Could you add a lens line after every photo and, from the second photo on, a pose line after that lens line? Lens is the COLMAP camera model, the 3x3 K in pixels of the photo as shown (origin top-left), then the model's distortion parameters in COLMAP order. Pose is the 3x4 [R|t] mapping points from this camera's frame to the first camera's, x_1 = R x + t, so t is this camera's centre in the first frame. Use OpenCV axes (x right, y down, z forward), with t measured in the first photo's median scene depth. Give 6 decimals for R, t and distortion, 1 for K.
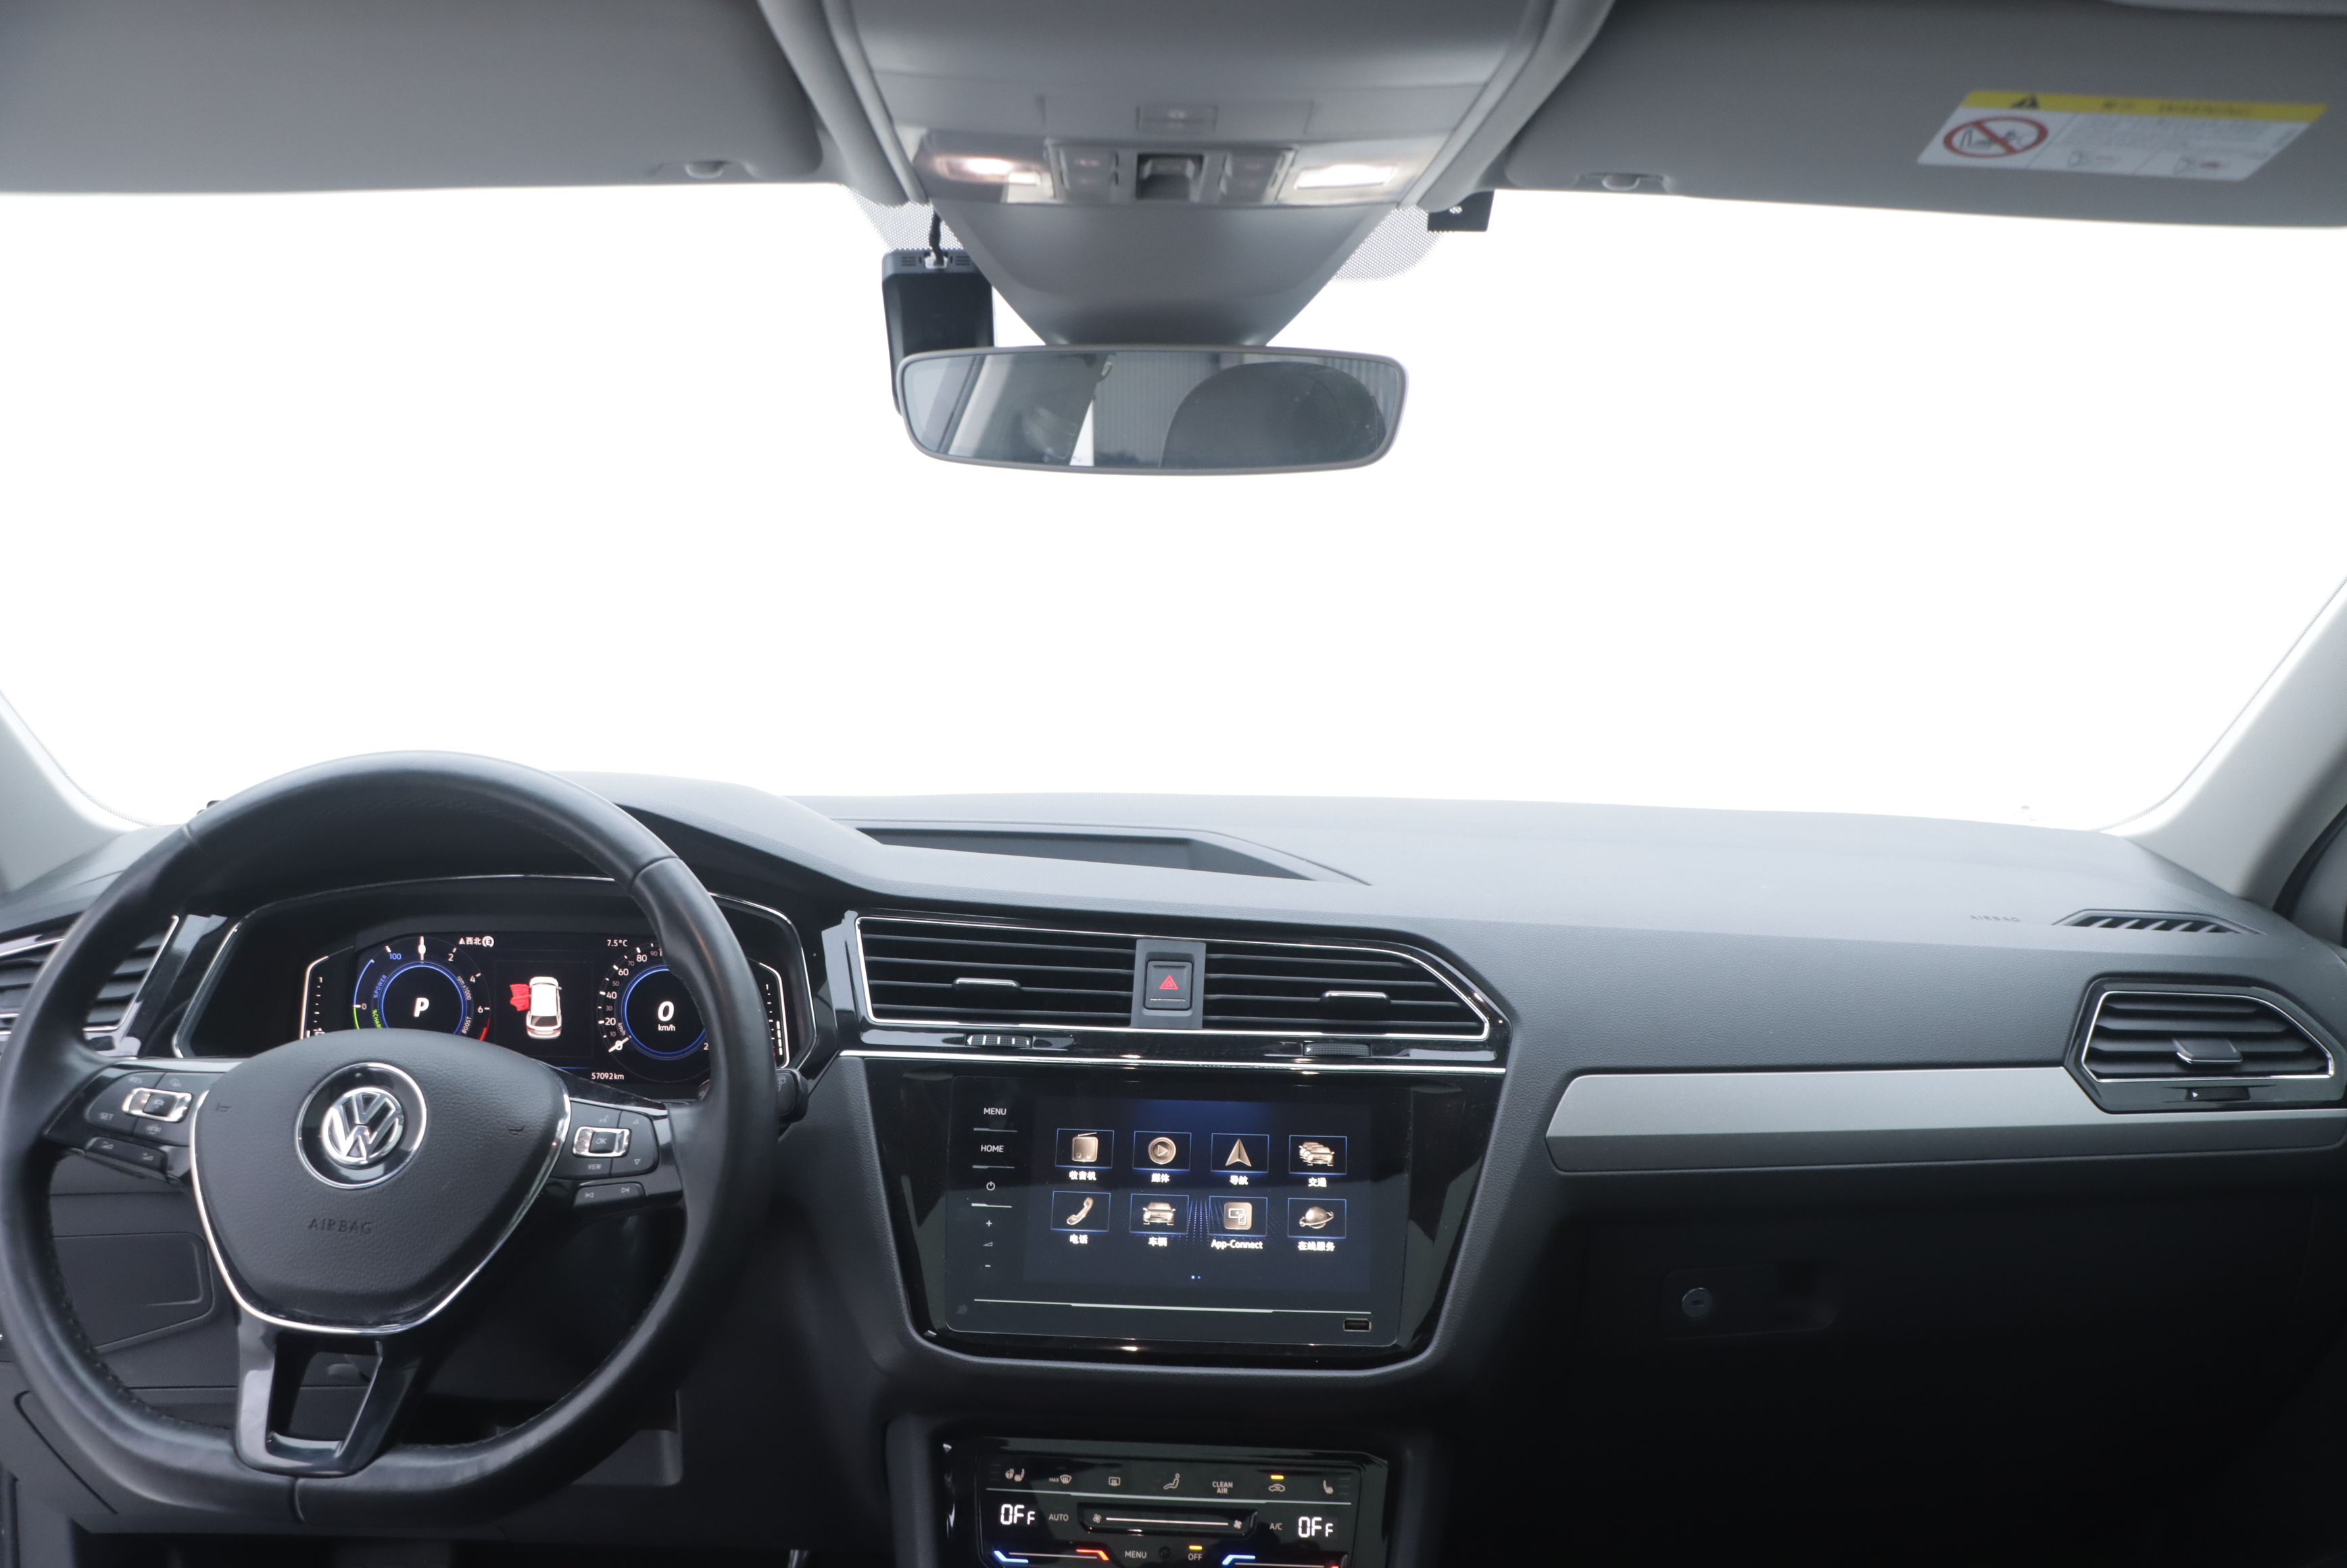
lens RADIAL K [[1936.1, 0, 1187.5], [0, 1936.1, 795.6], [0, 0, 1]] dist [-0.165848, 0.125356]
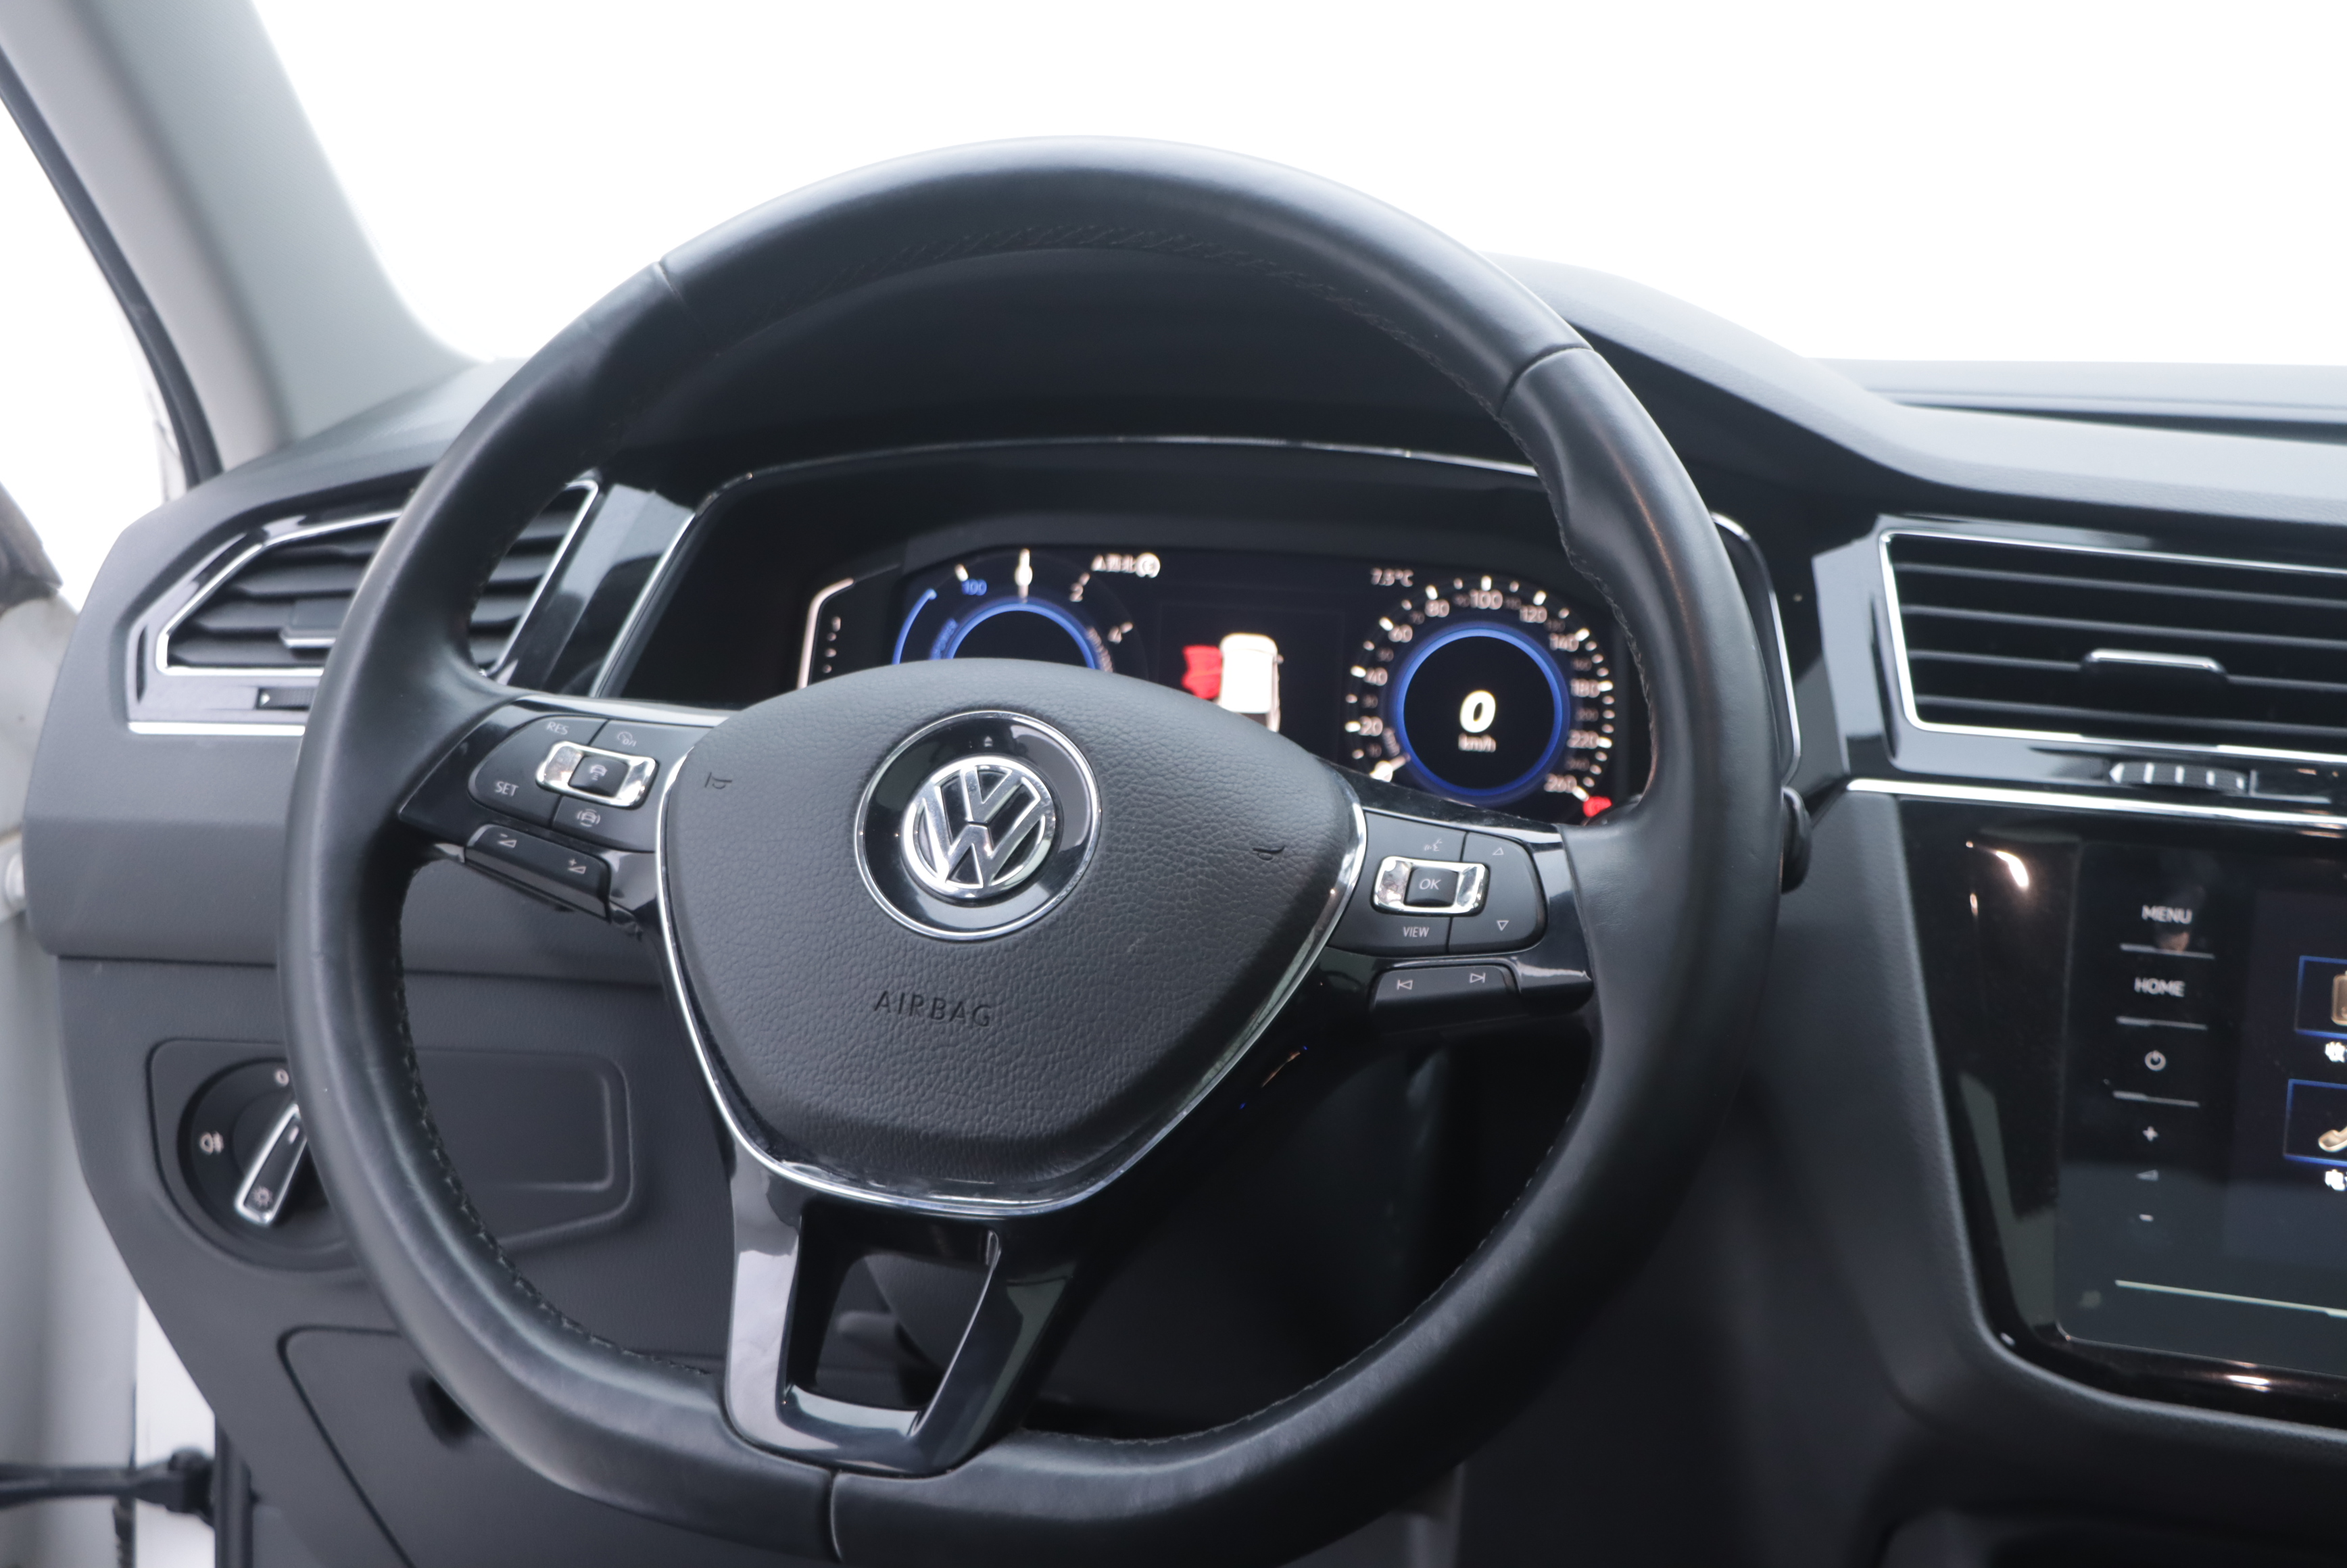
lens RADIAL K [[3468.9, 0, 1190.8], [0, 3468.9, 797.9], [0, 0, 1]] dist [0.036693, 0.000000]
pose [[0.962074, 0.060089, -0.266089, -0.103727], [-0.043419, 0.996733, 0.068099, 0.082565], [0.269311, -0.053963, 0.961540, 0.069118]]
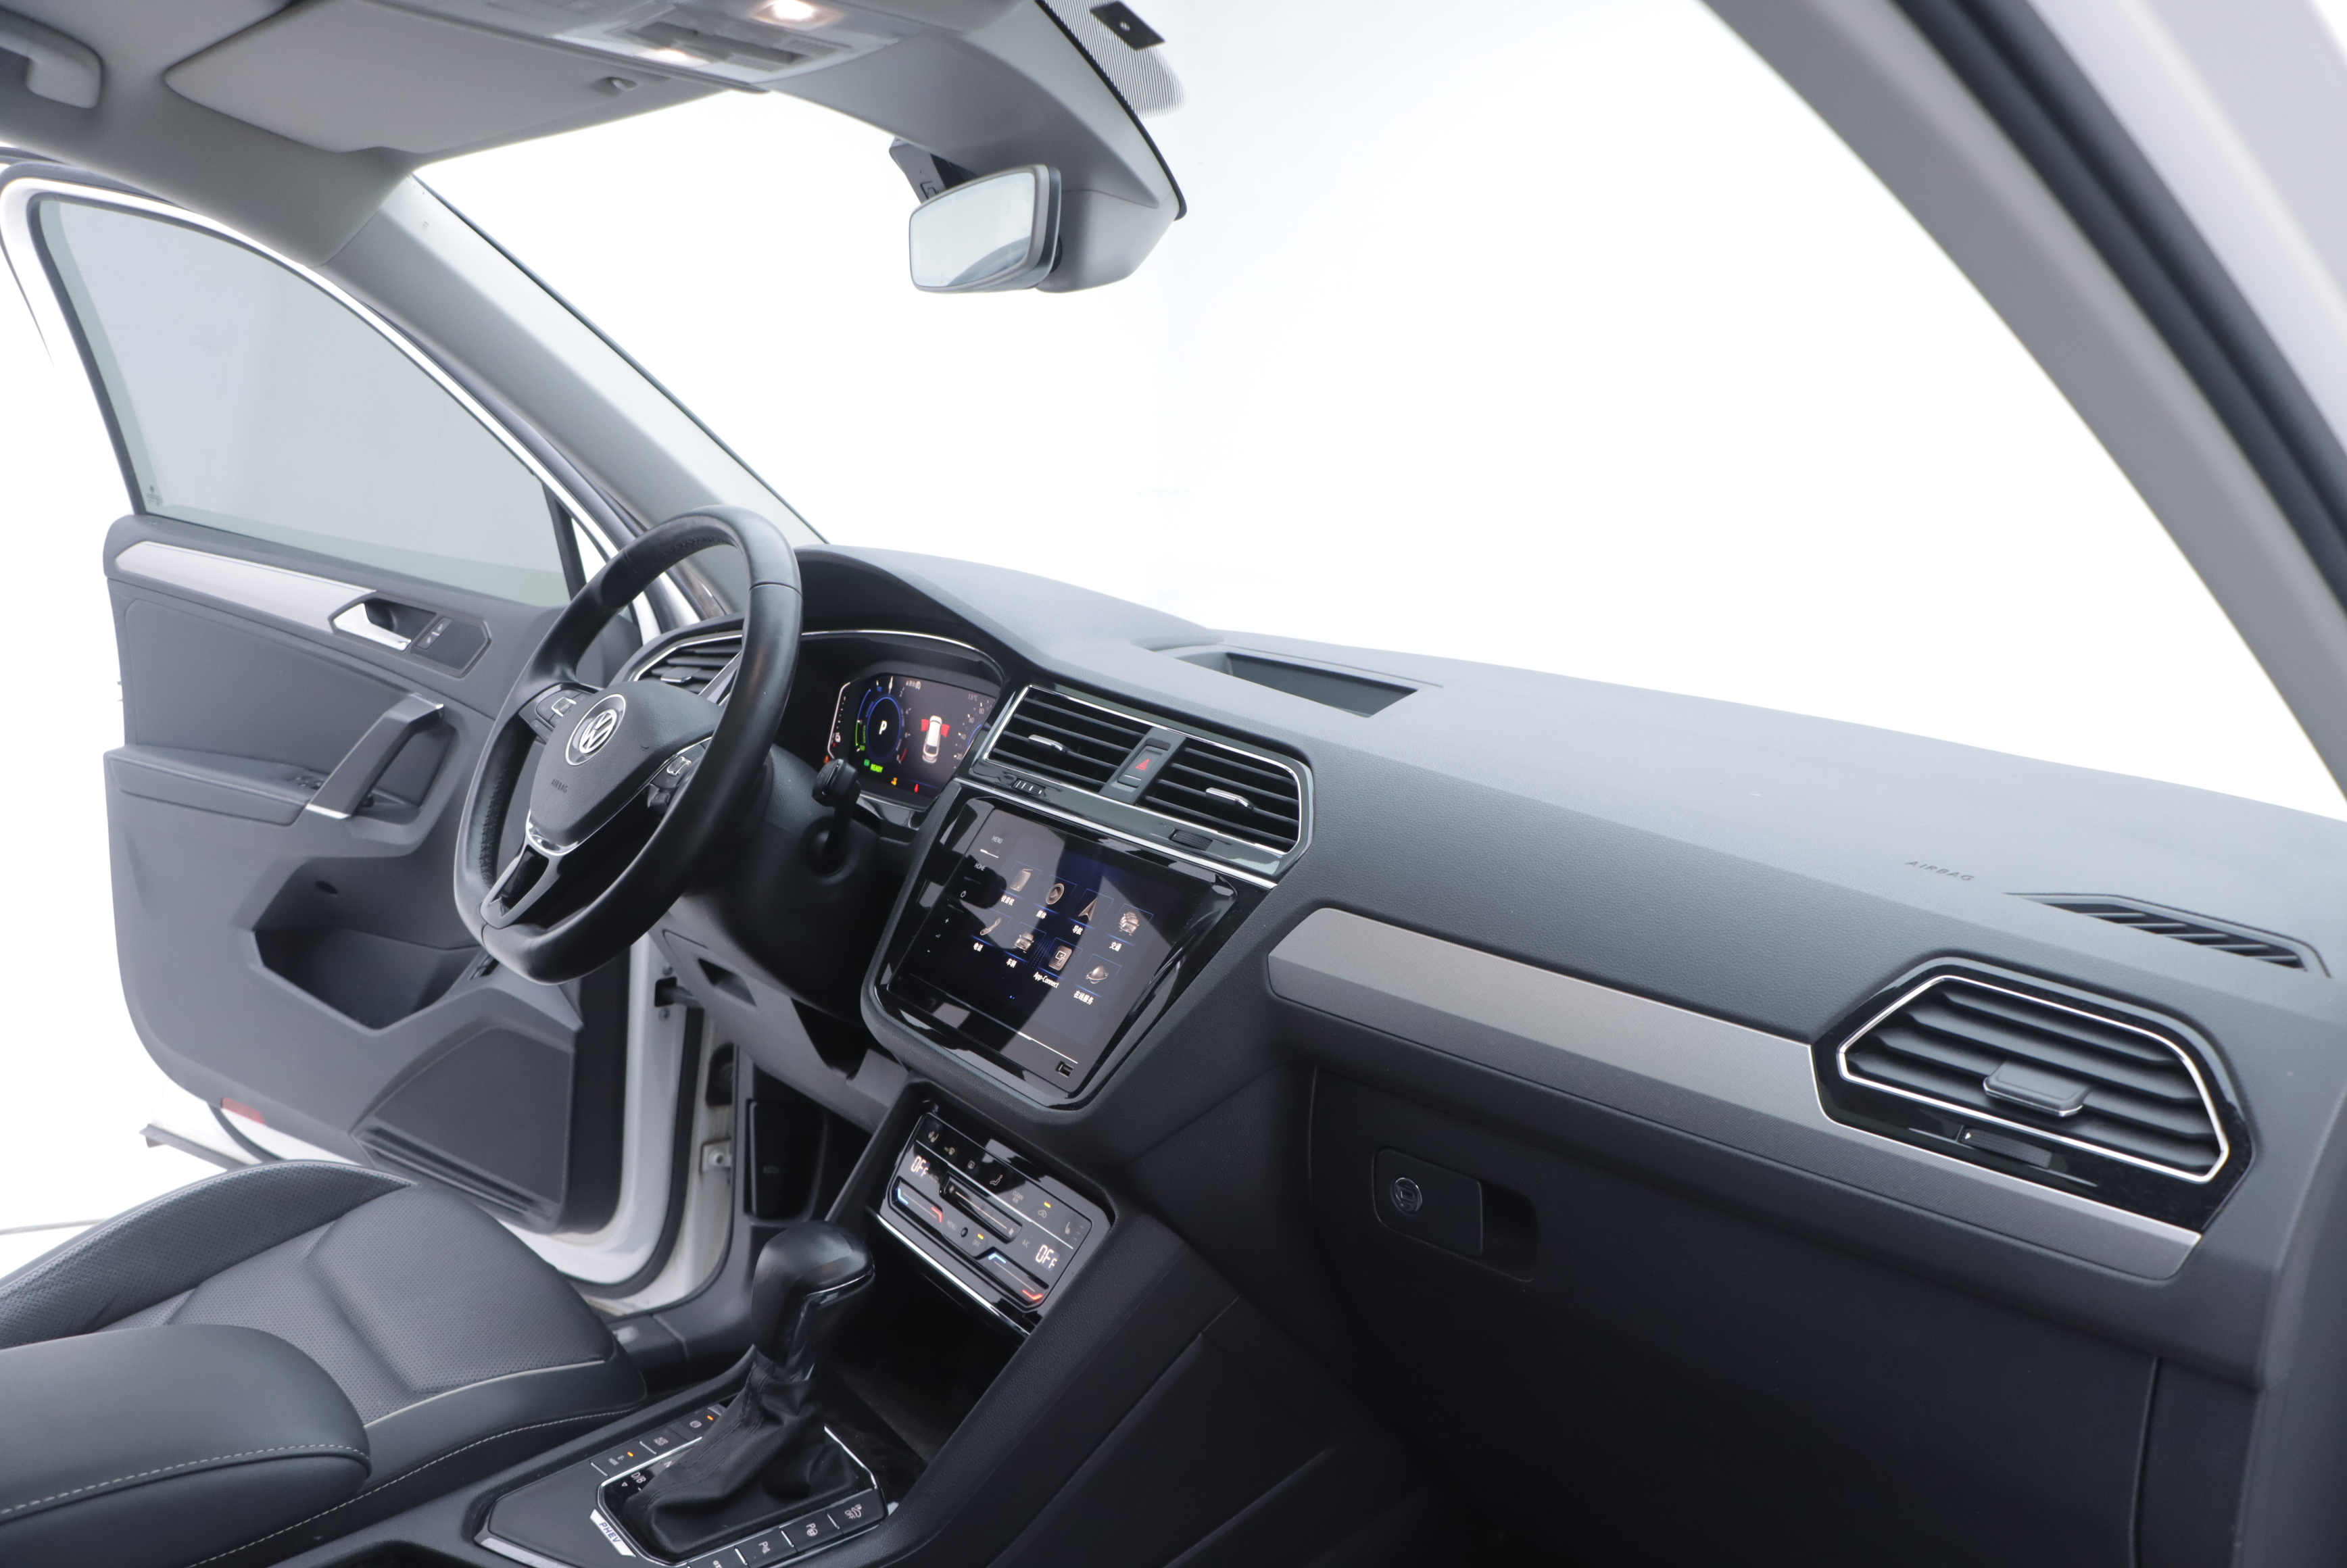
lens RADIAL K [[1936.1, 0, 1162.8], [0, 1936.1, 790.8], [0, 0, 1]] dist [-0.165848, 0.125356]
pose [[0.608579, 0.151437, -0.778908, 0.884393], [-0.166681, 0.984116, 0.061102, 0.042175], [0.775789, 0.092644, 0.624154, 0.320783]]
